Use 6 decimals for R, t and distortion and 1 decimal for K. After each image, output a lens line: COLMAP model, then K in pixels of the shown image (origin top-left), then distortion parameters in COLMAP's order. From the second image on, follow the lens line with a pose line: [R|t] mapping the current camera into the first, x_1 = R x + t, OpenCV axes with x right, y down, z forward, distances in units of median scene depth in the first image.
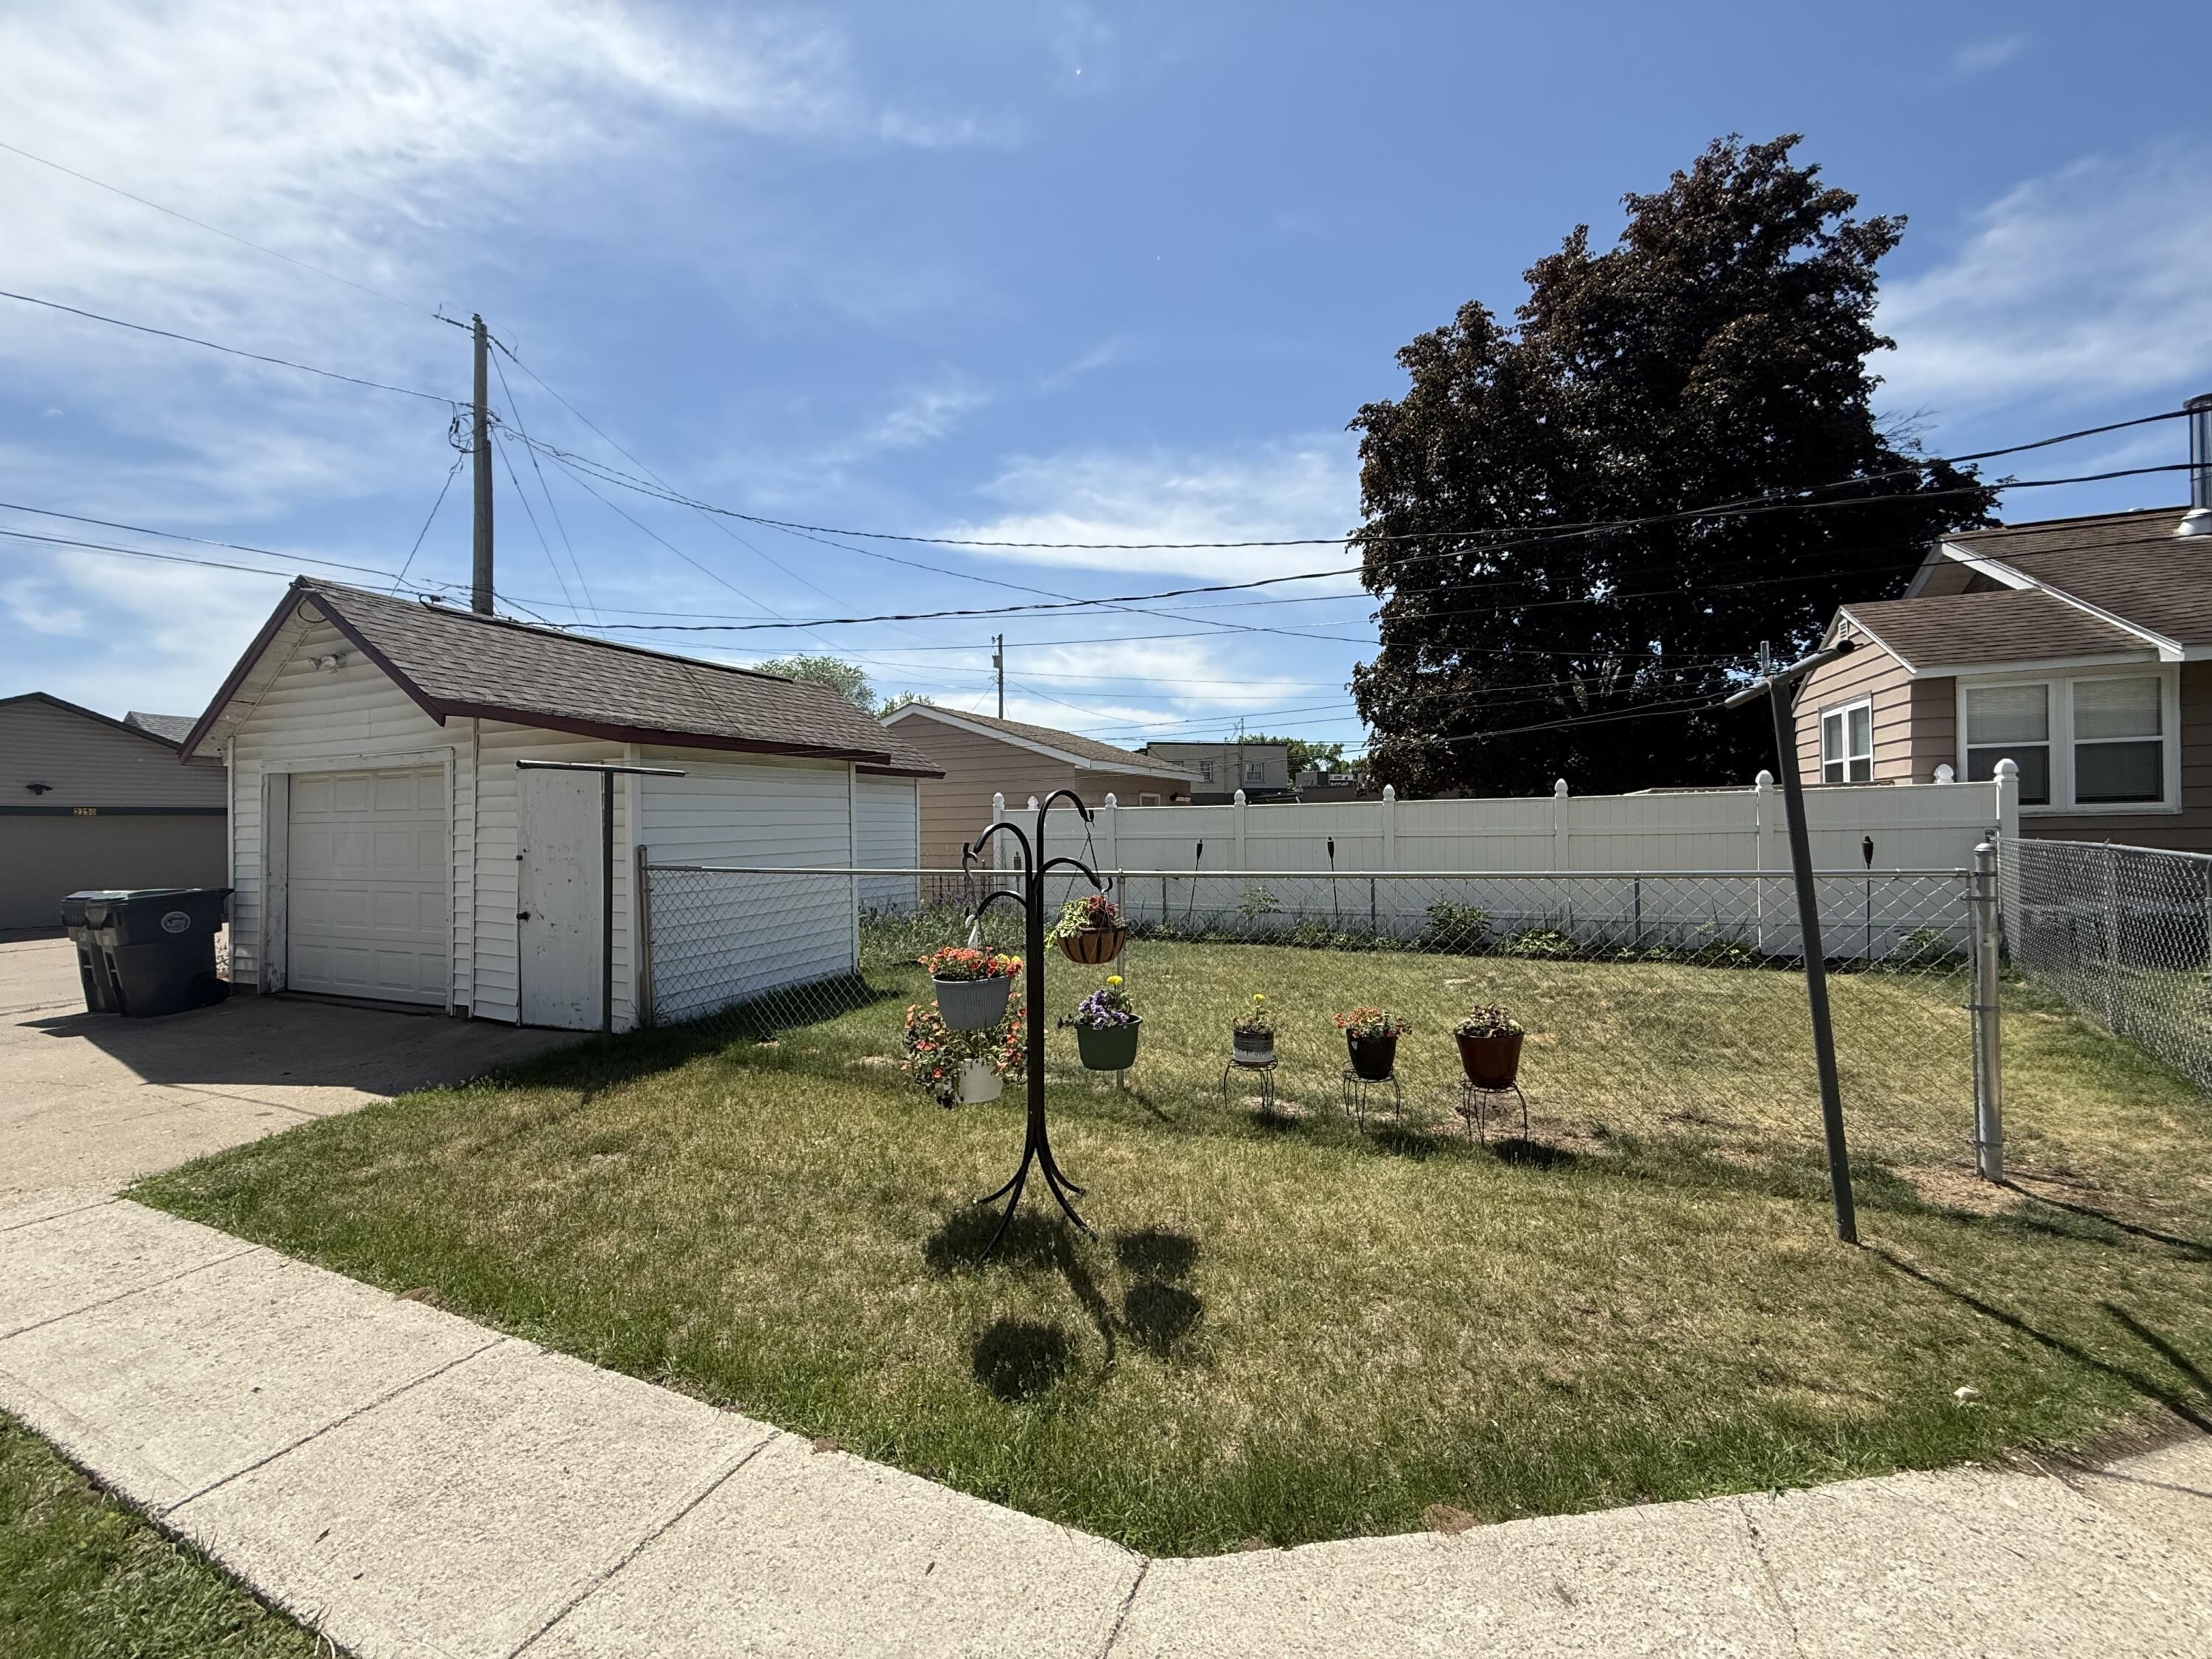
lens RADIAL K [[872.5, 0, 1106.0], [0, 872.5, 829.5], [0, 0, 1]] dist [0.002131, -0.005050]
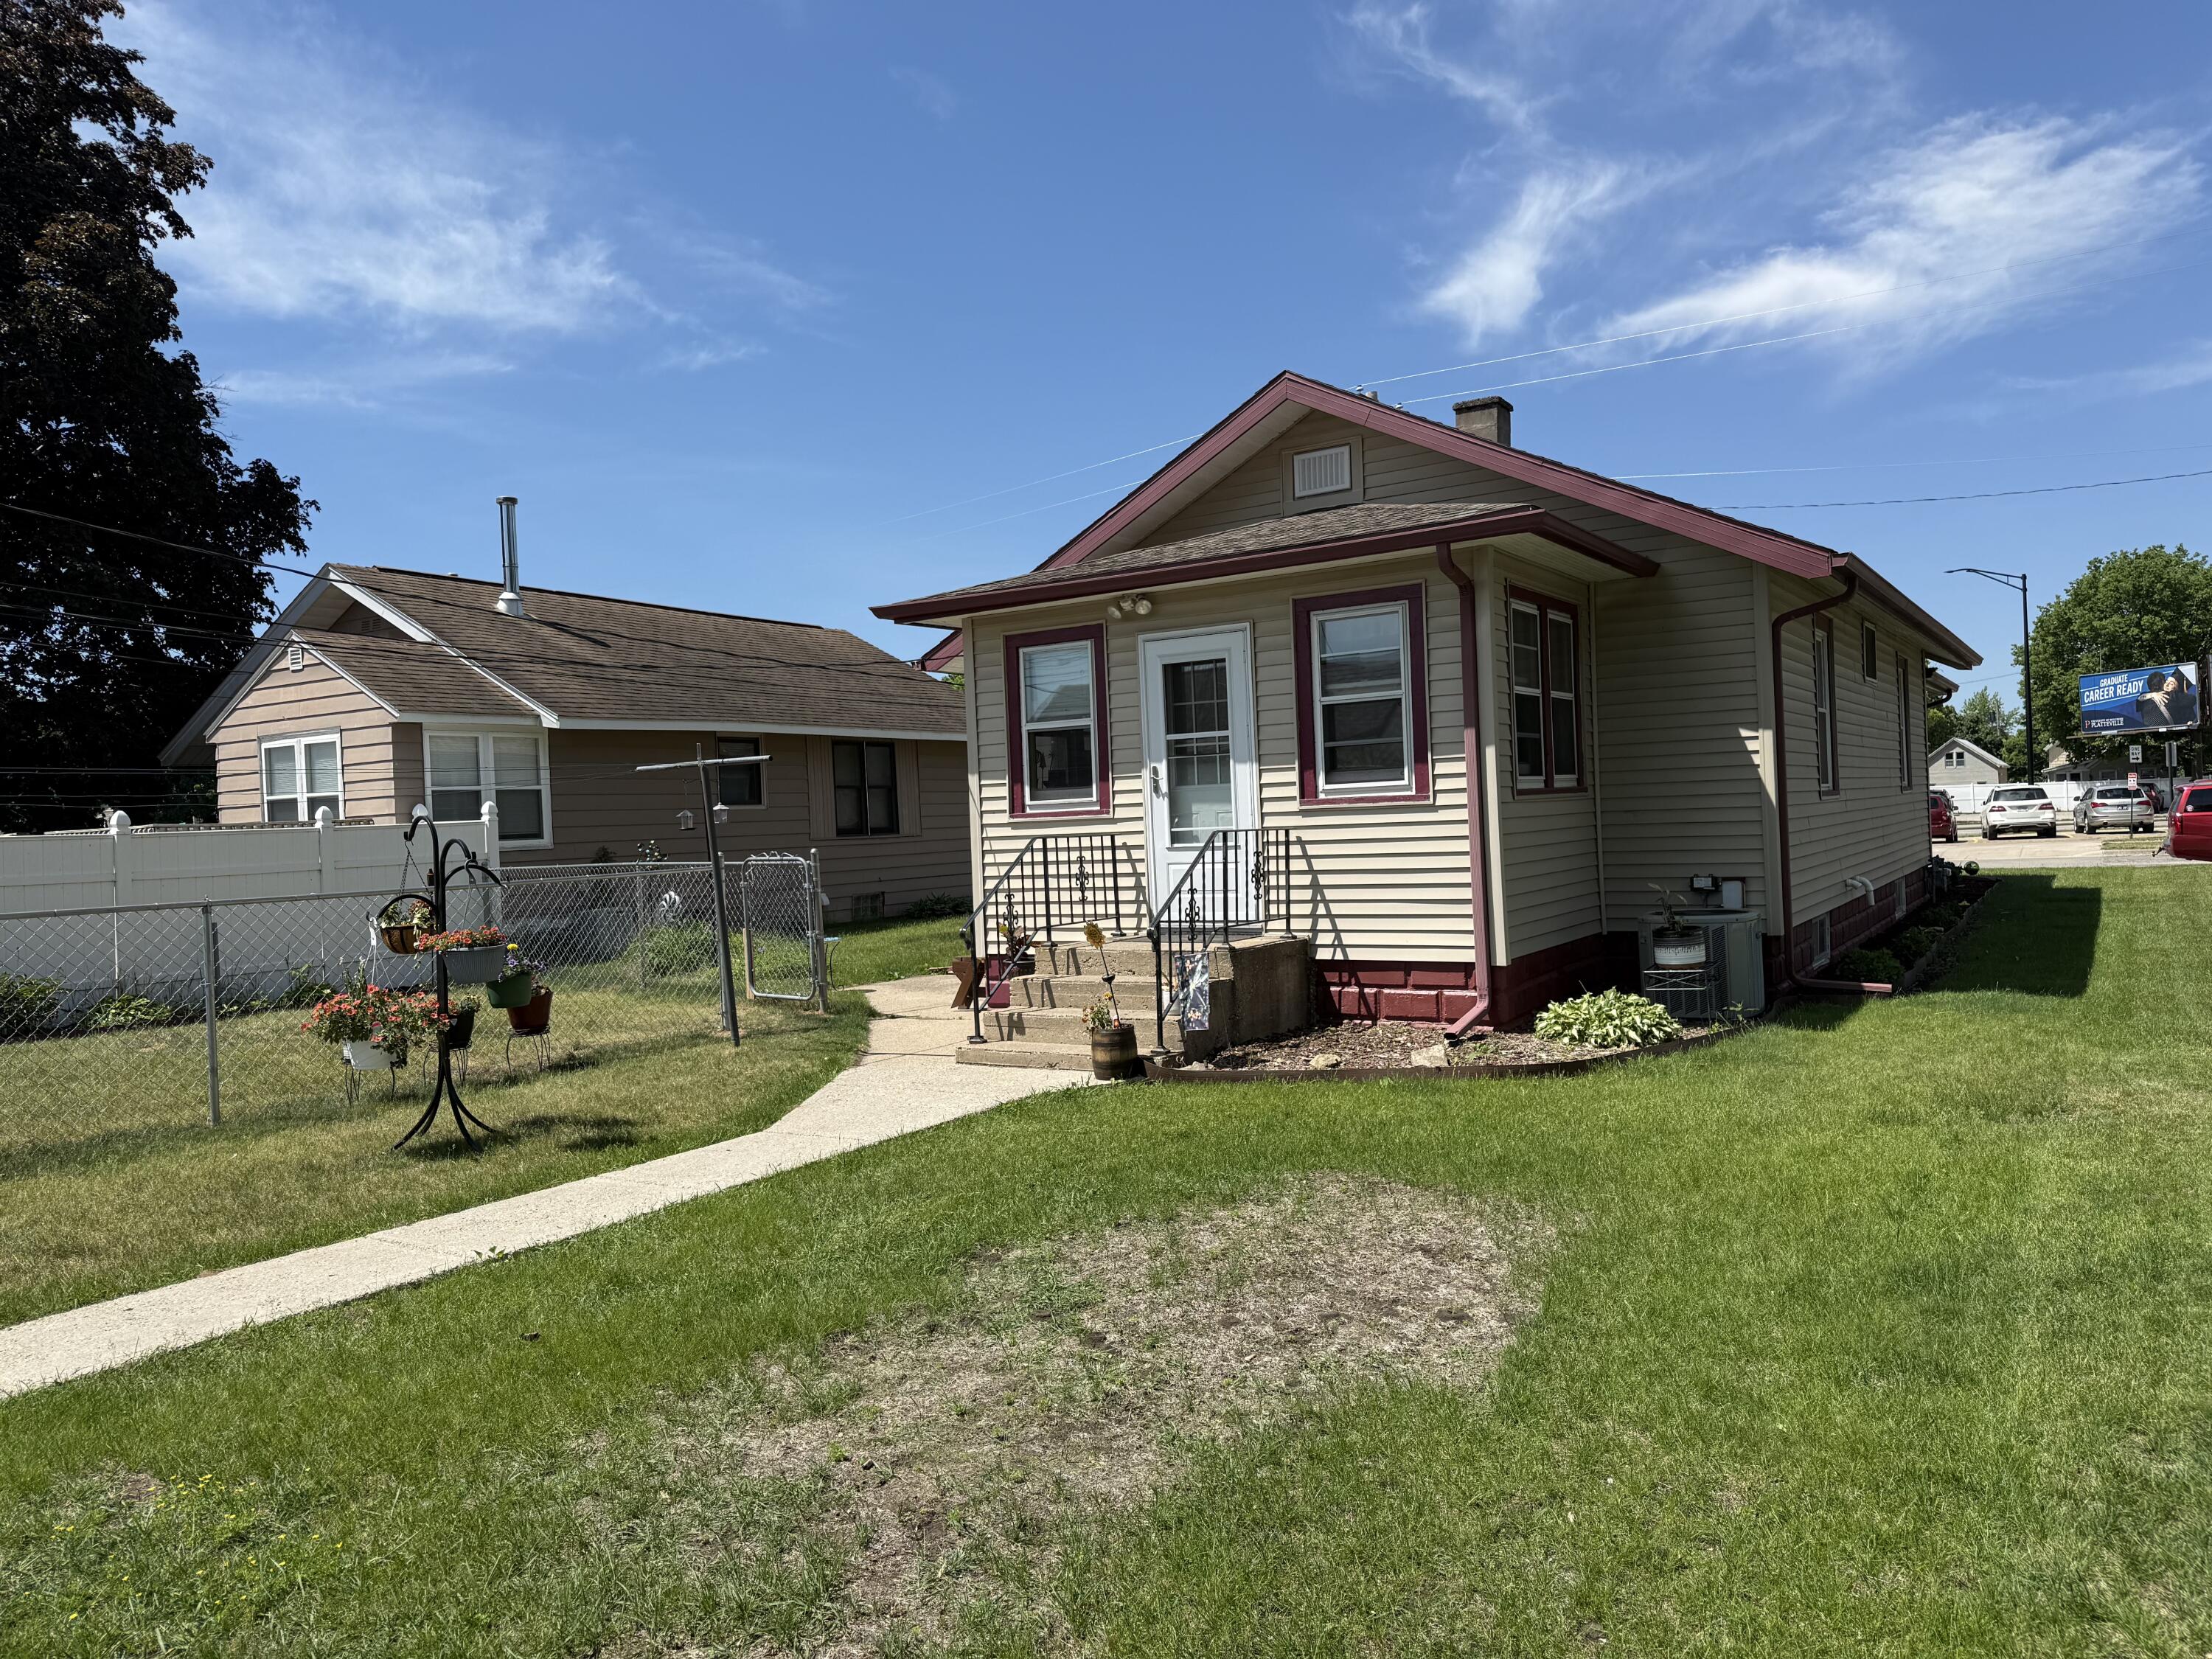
lens RADIAL K [[1576.9, 0, 1106.0], [0, 1576.9, 829.5], [0, 0, 1]] dist [0.008701, -0.006212]
pose [[0.147111, 0.012924, 0.989036, -0.750377], [0.039390, 0.999045, -0.018914, 0.024083], [-0.988335, 0.041741, 0.146462, -0.107234]]
